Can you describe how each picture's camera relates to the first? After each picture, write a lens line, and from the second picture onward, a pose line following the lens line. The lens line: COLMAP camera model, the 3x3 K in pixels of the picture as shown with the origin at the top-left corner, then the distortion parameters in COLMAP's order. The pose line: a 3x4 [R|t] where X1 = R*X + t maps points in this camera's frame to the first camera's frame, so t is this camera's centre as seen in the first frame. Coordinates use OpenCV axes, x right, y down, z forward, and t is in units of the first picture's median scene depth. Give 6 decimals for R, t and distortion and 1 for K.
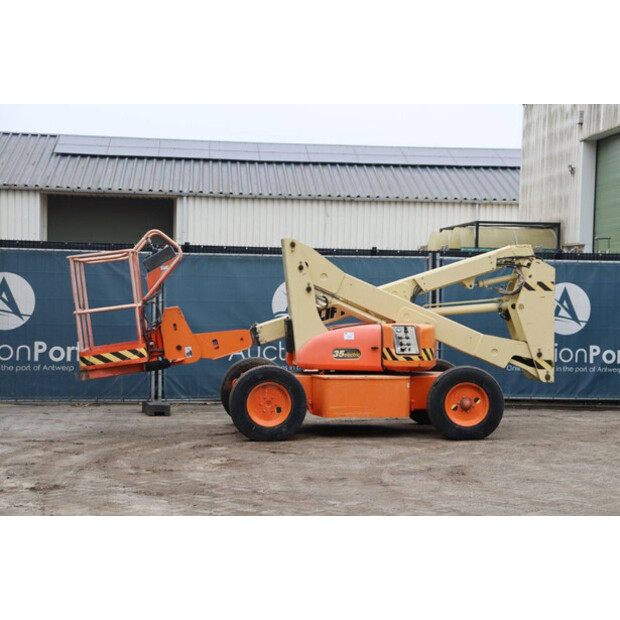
lens RADIAL K [[1293.7, 0, 312.8], [0, 1293.7, 312.0], [0, 0, 1]] dist [0.366798, 0.000000]
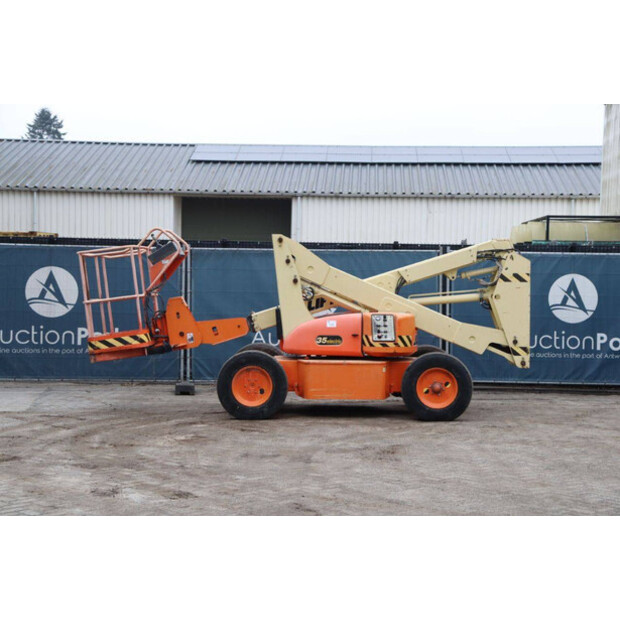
lens RADIAL K [[1176.6, 0, 306.9], [0, 1176.6, 310.9], [0, 0, 1]] dist [0.286656, 0.000000]
pose [[0.990322, 0.001795, -0.138777, 0.139403], [-0.000579, 0.999961, 0.008802, -0.001099], [0.138788, -0.008637, 0.990284, 0.019851]]
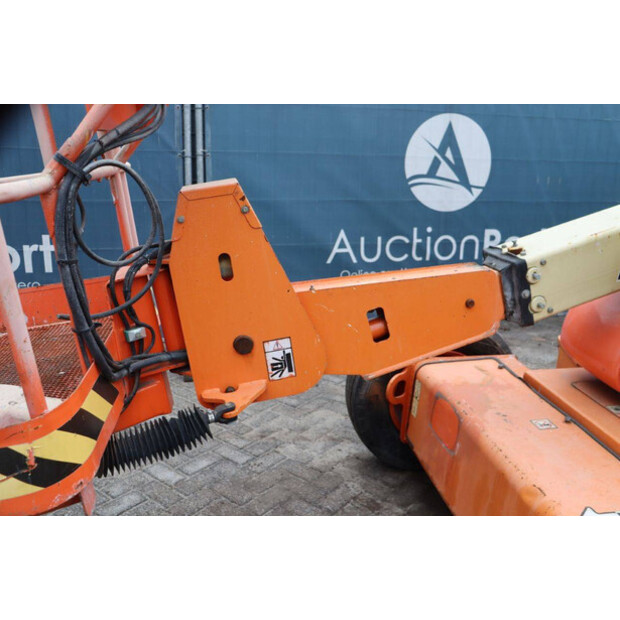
lens RADIAL K [[569.5, 0, 314.1], [0, 569.5, 309.7], [0, 0, 1]] dist [-0.101535, 0.000000]
pose [[0.999284, 0.003430, 0.037689, -0.091708], [-0.013303, 0.964167, 0.264961, -0.009174], [-0.035430, -0.265273, 0.963522, 0.877164]]
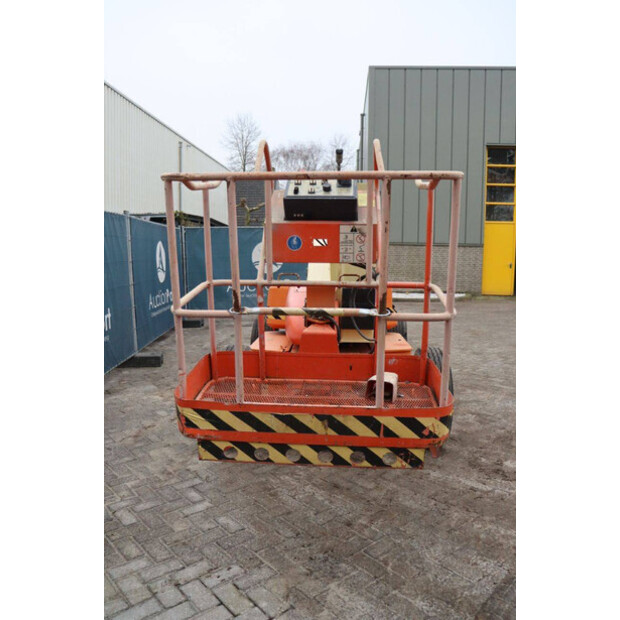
lens RADIAL K [[507.4, 0, 306.2], [0, 507.4, 310.2], [0, 0, 1]] dist [-0.157140, 0.119032]
pose [[0.164322, -0.128219, 0.978038, -0.318627], [0.012346, 0.991705, 0.127937, -0.019979], [-0.986329, -0.008948, 0.164542, 0.958237]]
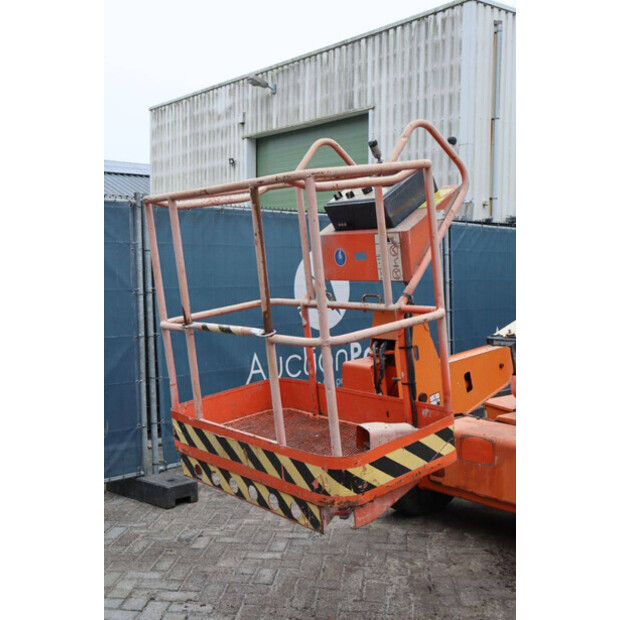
lens RADIAL K [[774.8, 0, 310.0], [0, 774.8, 312.2], [0, 0, 1]] dist [0.038650, 0.000000]
pose [[0.833668, -0.046413, 0.550312, -0.274253], [0.022968, 0.998514, 0.049420, -0.015621], [-0.551788, -0.028560, 0.833495, 0.787620]]
